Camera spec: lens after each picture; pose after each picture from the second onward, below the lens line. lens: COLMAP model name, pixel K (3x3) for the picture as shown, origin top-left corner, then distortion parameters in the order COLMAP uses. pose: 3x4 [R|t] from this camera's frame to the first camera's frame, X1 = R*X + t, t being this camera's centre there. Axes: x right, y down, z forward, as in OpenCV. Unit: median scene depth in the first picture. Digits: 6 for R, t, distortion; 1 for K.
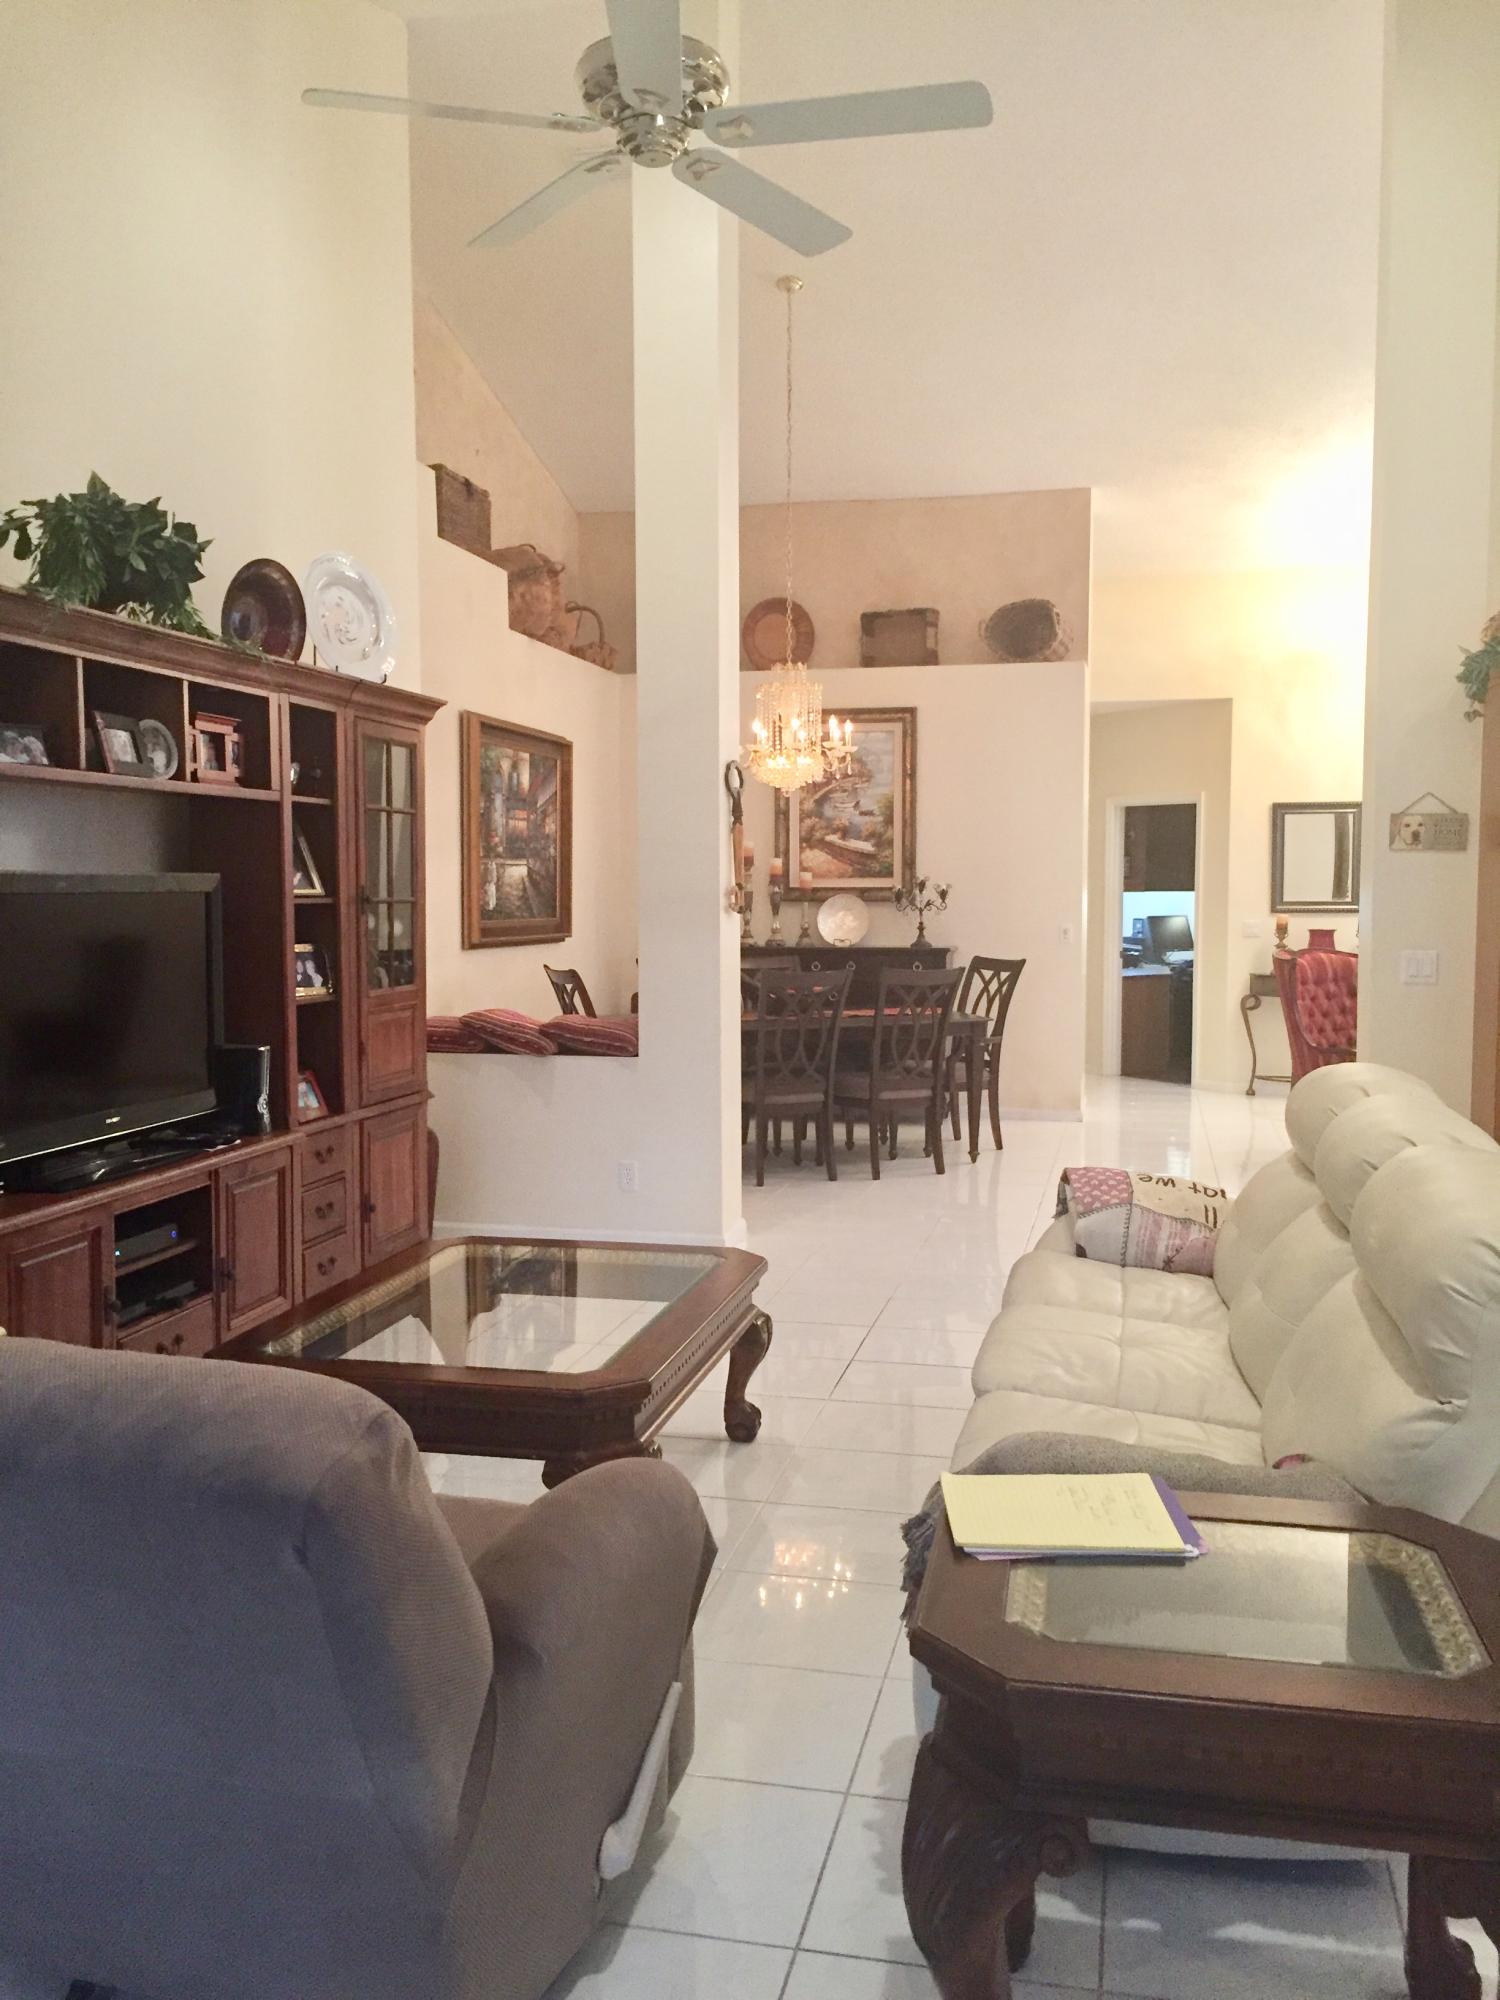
lens RADIAL K [[1697.2, 0, 750.1], [0, 1697.2, 995.5], [0, 0, 1]] dist [0.071654, -0.078638]
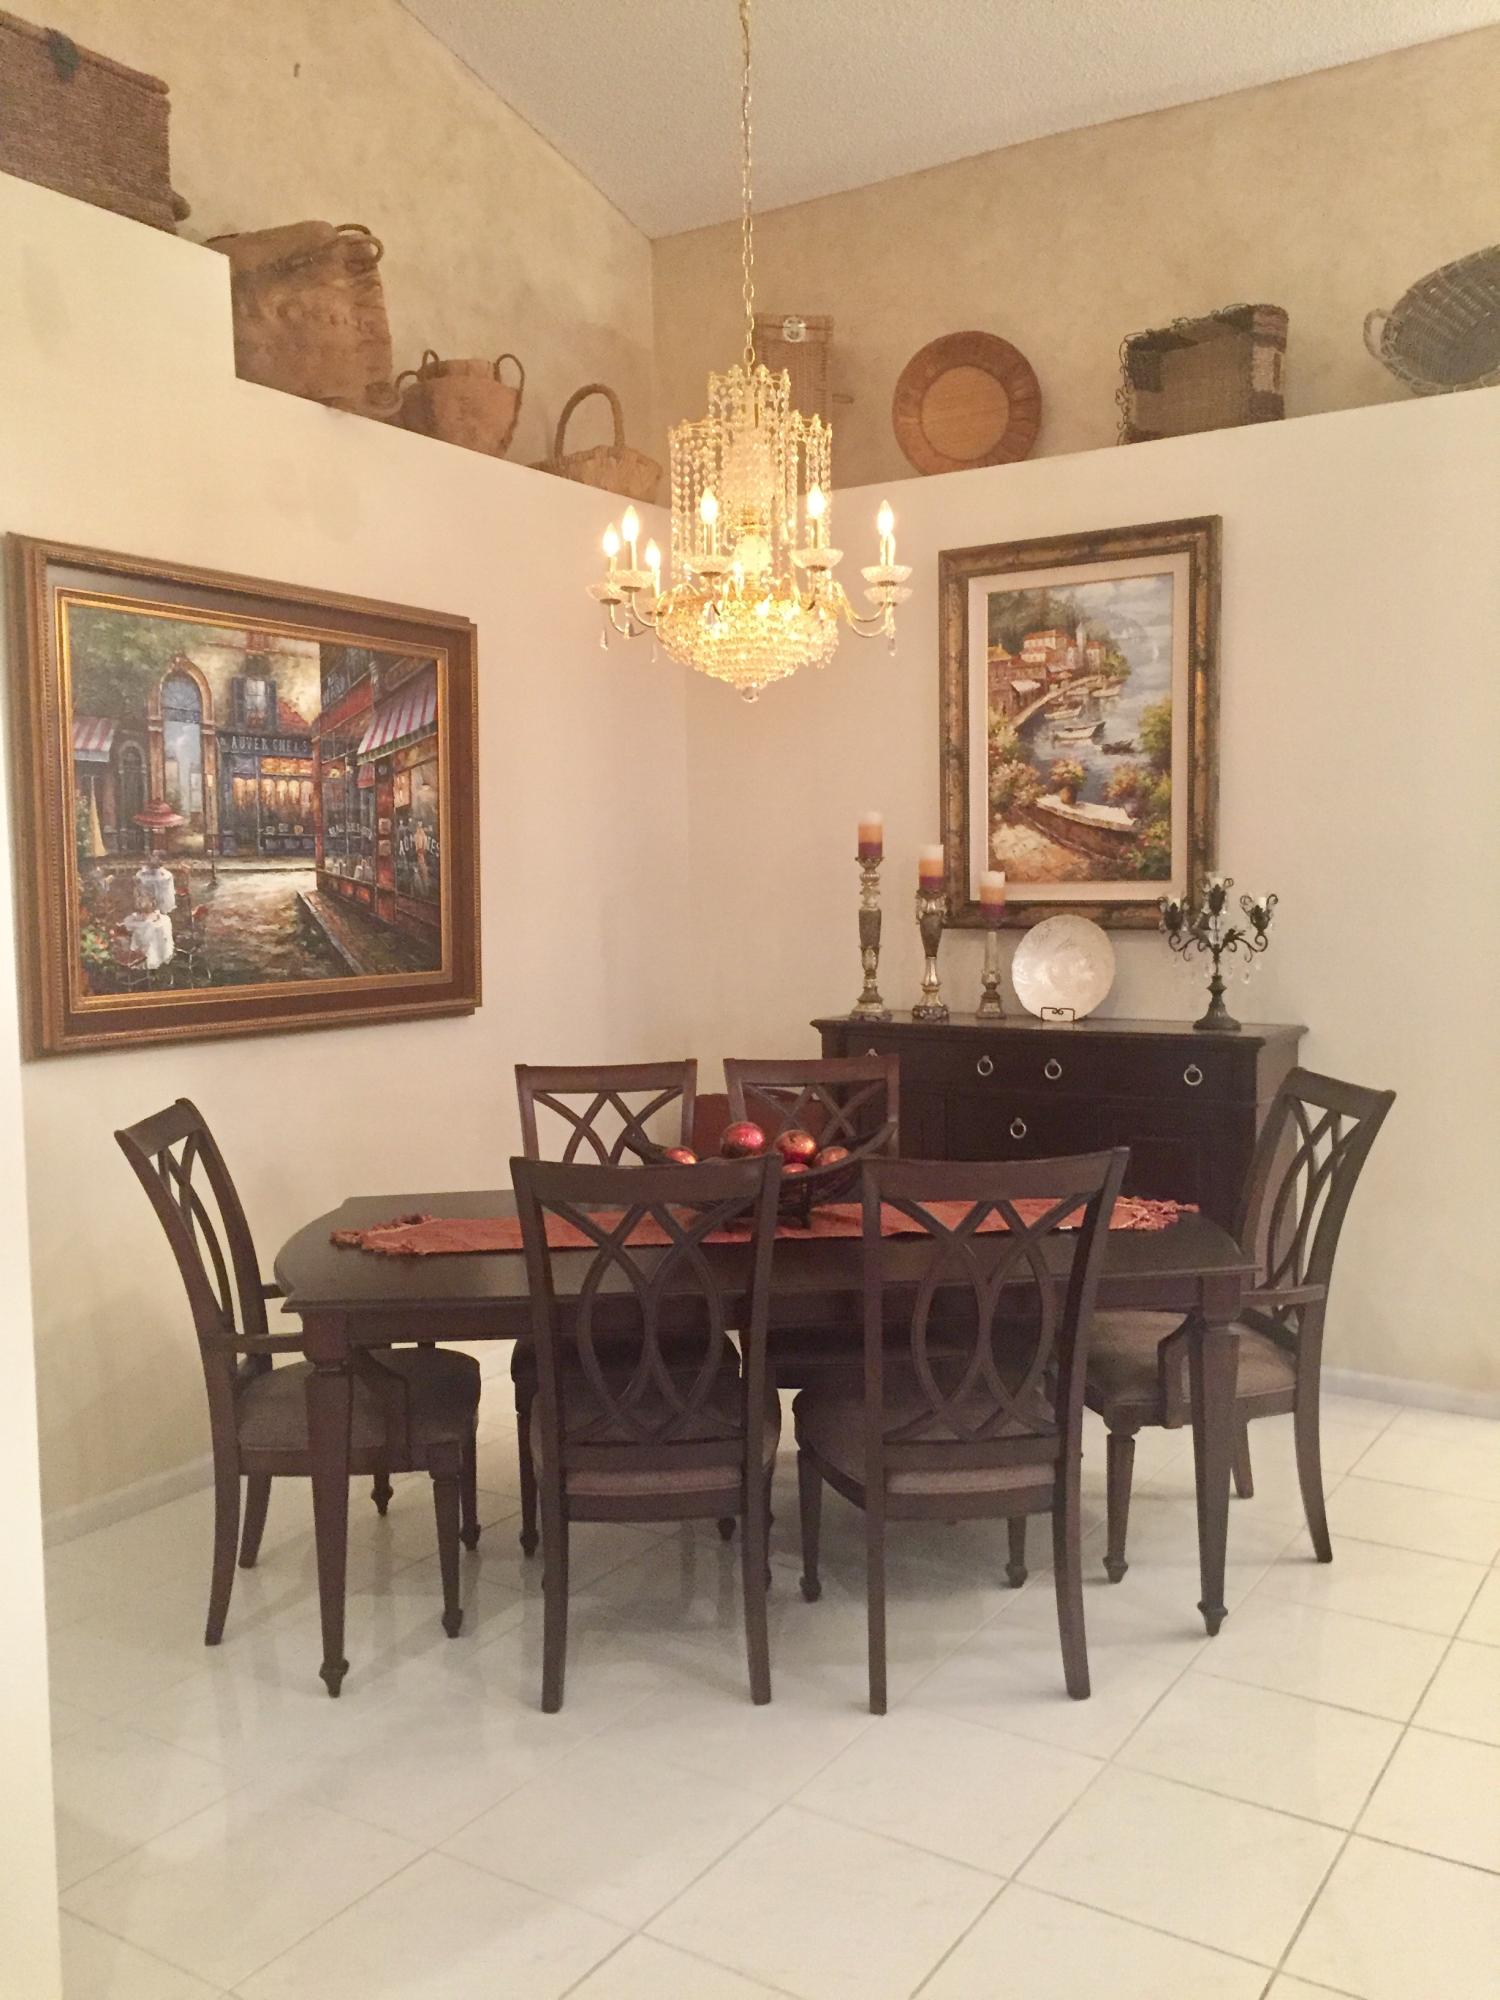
lens RADIAL K [[1697.2, 0, 755.3], [0, 1697.2, 1006.1], [0, 0, 1]] dist [0.071654, -0.078638]
pose [[0.940105, 0.014990, -0.340556, 0.139162], [-0.009183, 0.999784, 0.018656, -0.041883], [0.340762, -0.014411, 0.940039, 0.507103]]
